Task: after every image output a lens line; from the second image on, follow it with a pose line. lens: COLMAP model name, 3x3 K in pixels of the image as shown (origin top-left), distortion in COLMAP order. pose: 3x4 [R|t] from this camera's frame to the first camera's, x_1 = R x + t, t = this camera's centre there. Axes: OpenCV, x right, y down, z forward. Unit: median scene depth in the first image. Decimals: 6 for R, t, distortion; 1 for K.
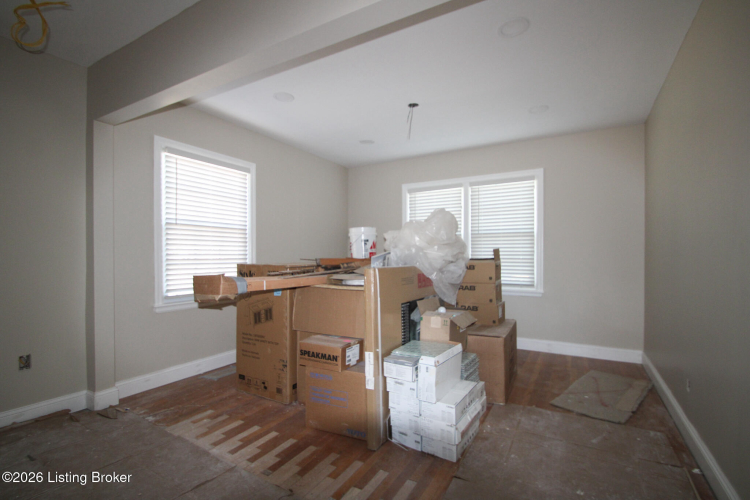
lens RADIAL K [[349.6, 0, 376.6], [0, 349.6, 255.8], [0, 0, 1]] dist [0.000843, 0.000068]
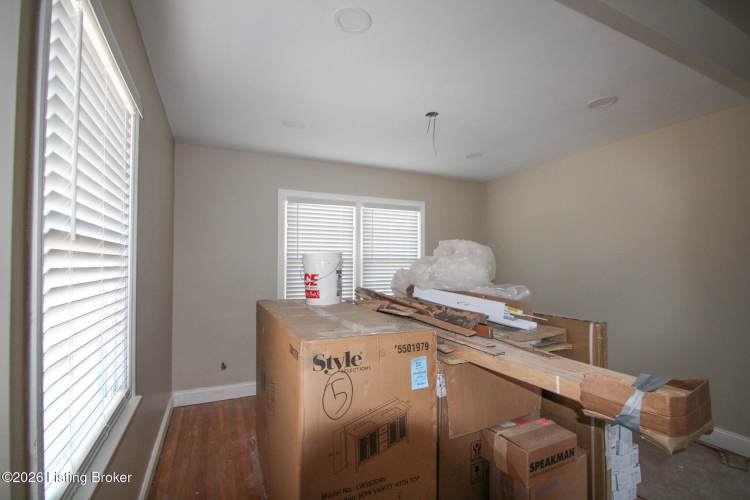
lens RADIAL K [[349.6, 0, 376.6], [0, 349.6, 255.8], [0, 0, 1]] dist [0.000843, 0.000068]
pose [[0.560932, 0.020098, 0.827618, -0.518589], [-0.002294, 0.999739, -0.022724, -0.053611], [-0.827858, 0.010848, 0.560832, 0.499081]]
